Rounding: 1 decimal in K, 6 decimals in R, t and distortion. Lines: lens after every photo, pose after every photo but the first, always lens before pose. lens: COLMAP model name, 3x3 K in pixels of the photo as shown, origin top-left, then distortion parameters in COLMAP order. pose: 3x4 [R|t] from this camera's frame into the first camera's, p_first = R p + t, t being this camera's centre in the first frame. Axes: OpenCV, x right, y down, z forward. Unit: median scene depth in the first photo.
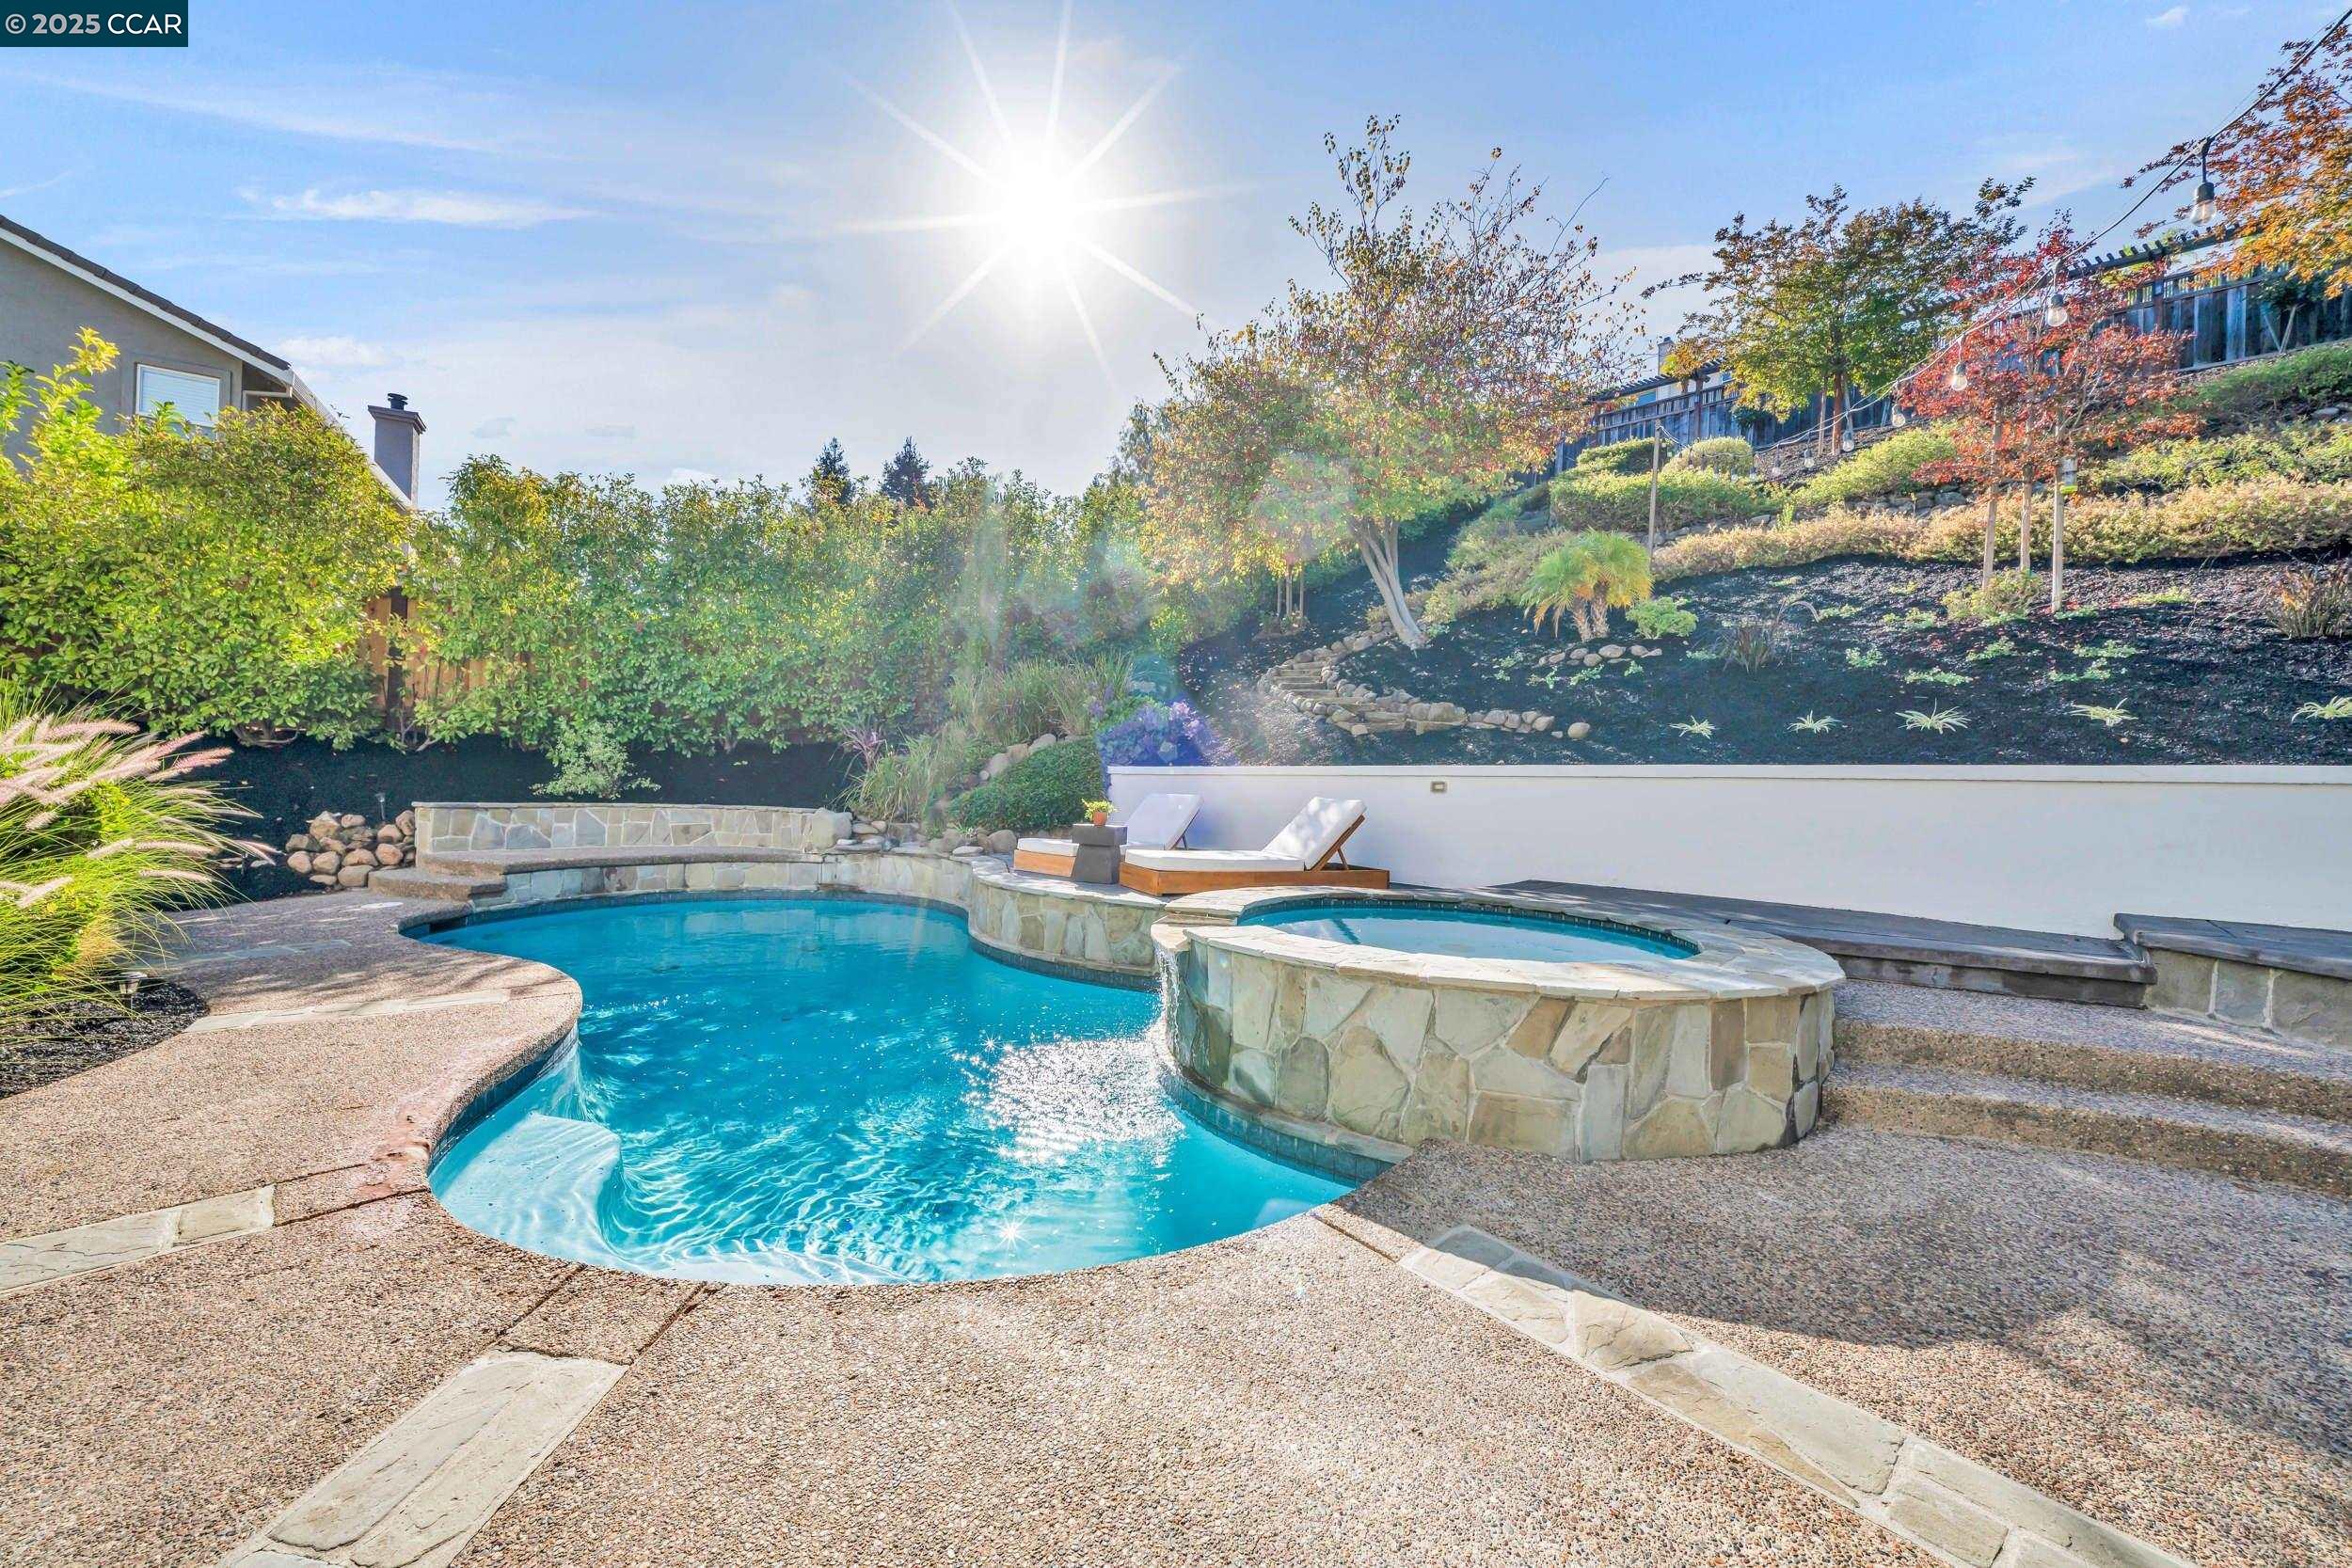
lens RADIAL K [[864.9, 0, 1172.9], [0, 864.9, 778.6], [0, 0, 1]] dist [-0.000855, 0.000130]
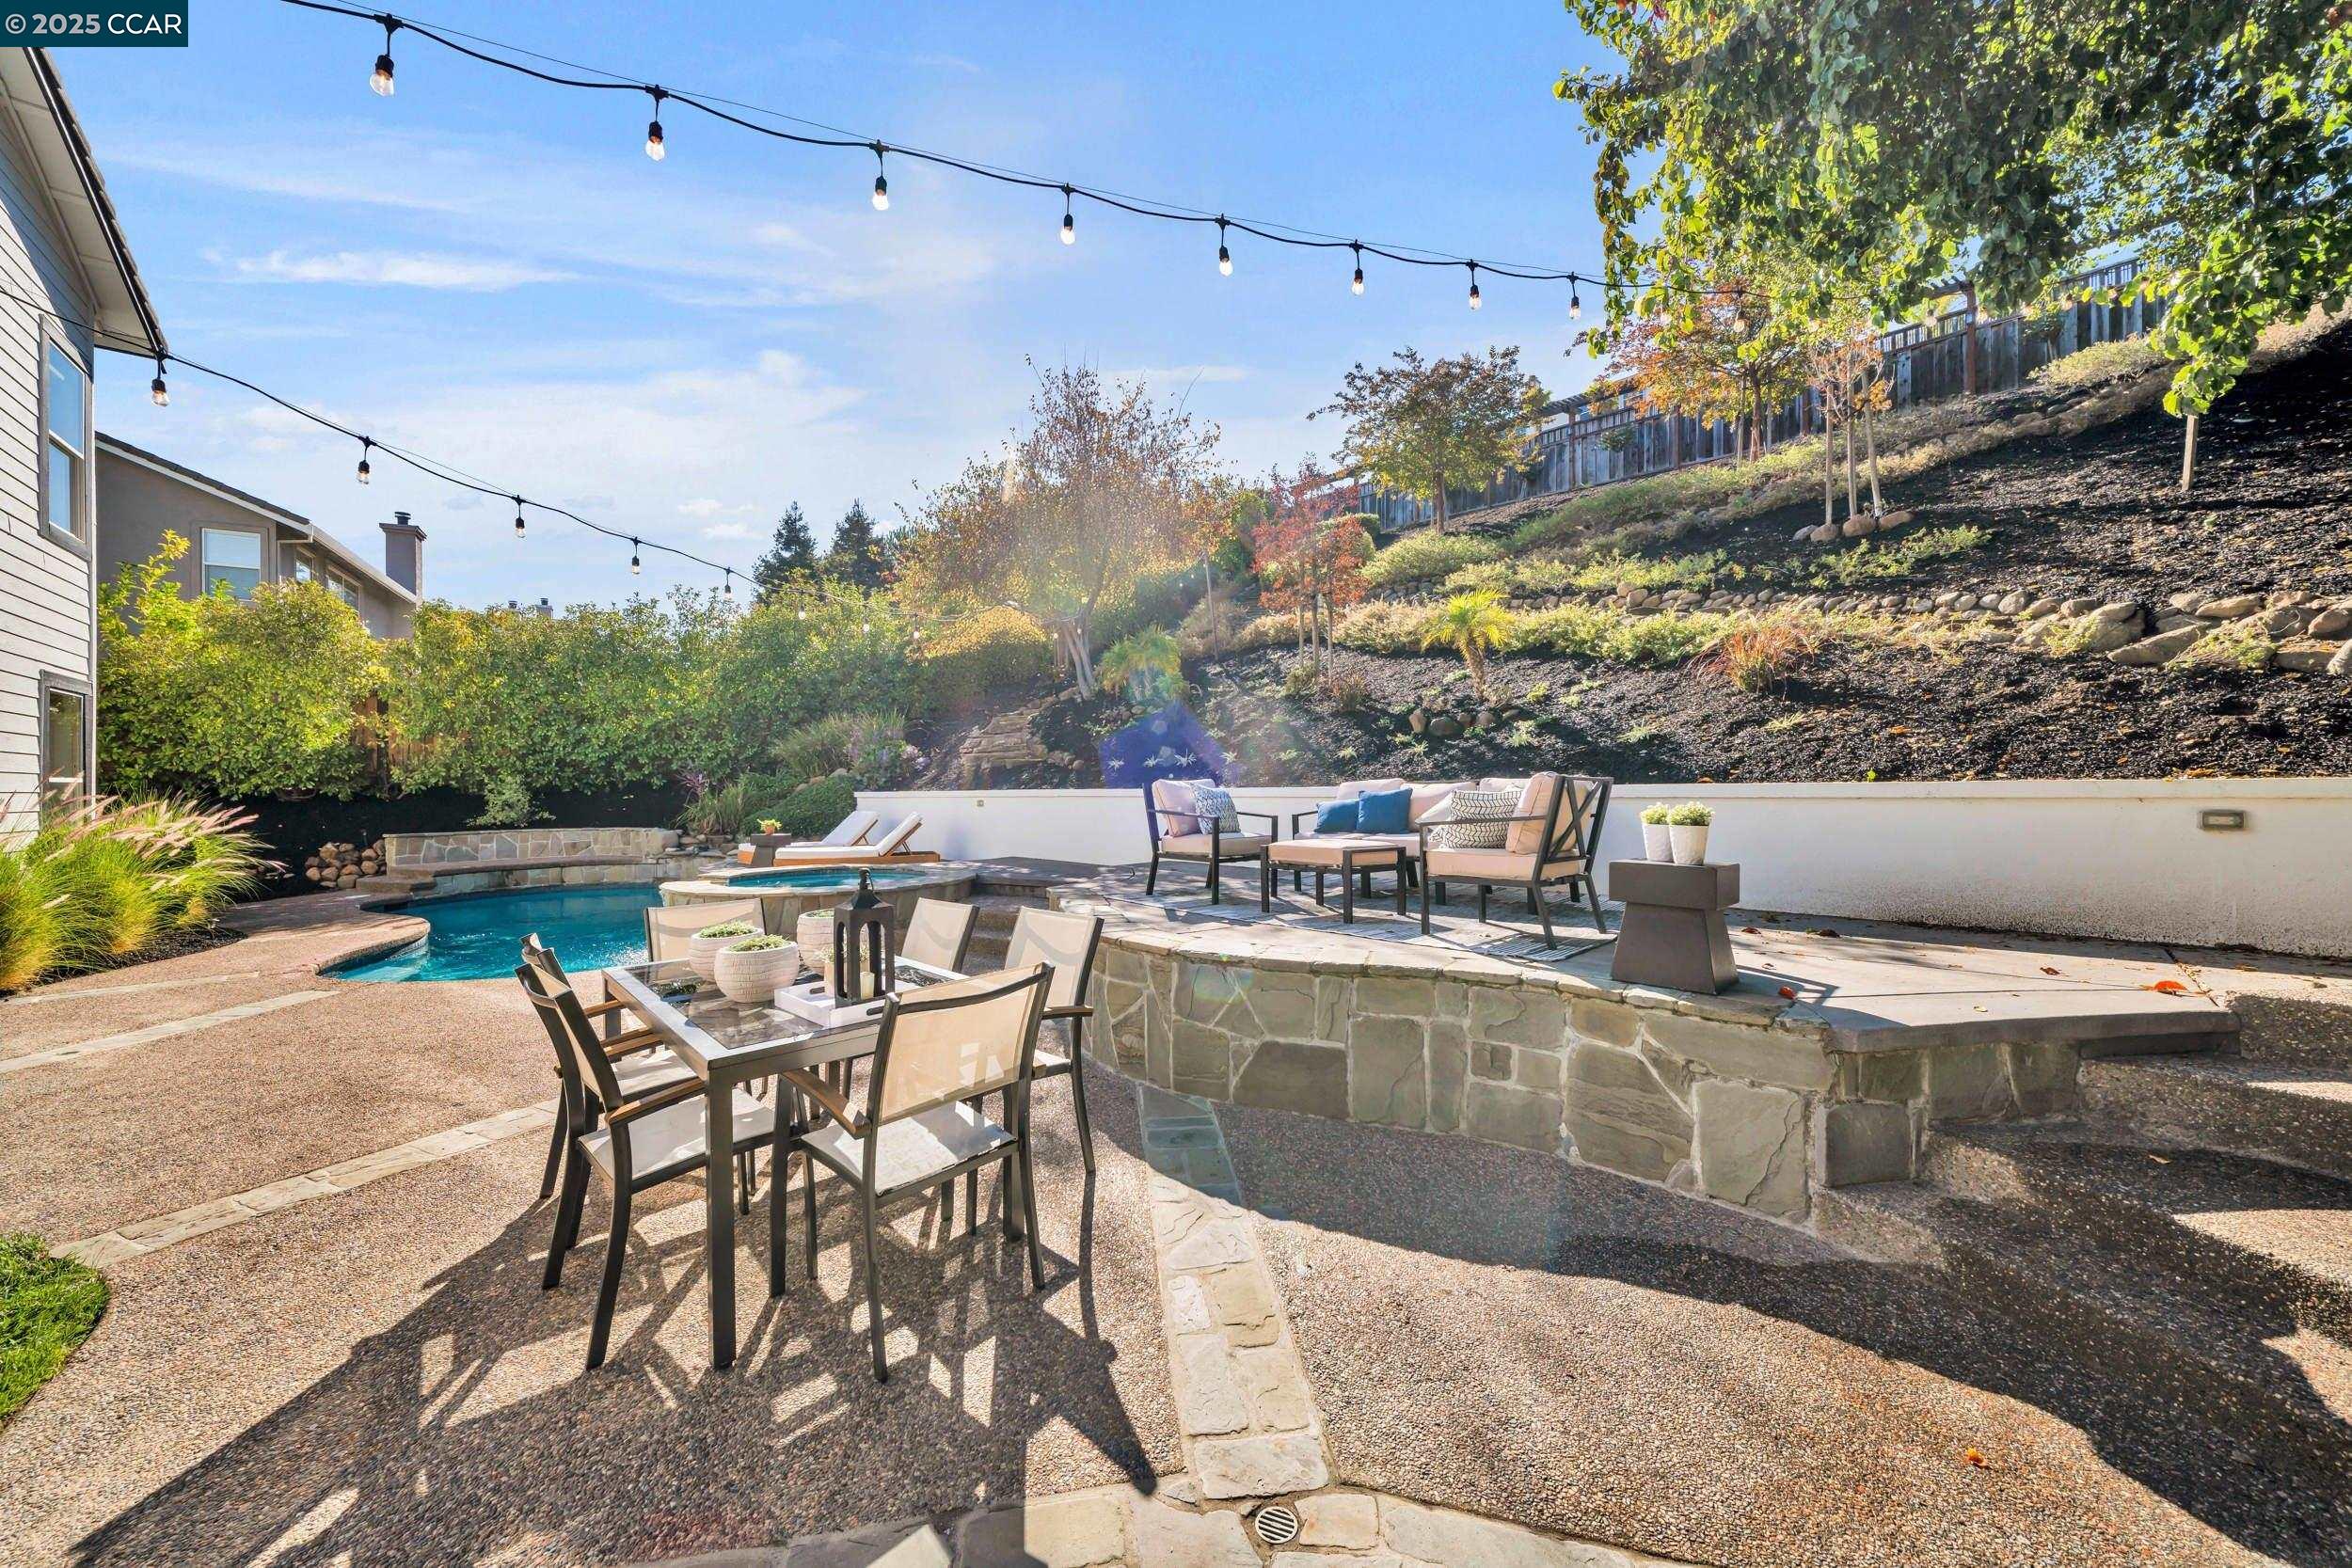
lens RADIAL K [[816.3, 0, 1161.9], [0, 816.3, 781.9], [0, 0, 1]] dist [0.001818, -0.000314]
pose [[0.999108, -0.037948, -0.018519, 0.521472], [0.038033, 0.999268, 0.004227, -0.018830], [0.018345, -0.004928, 0.999820, -0.427594]]
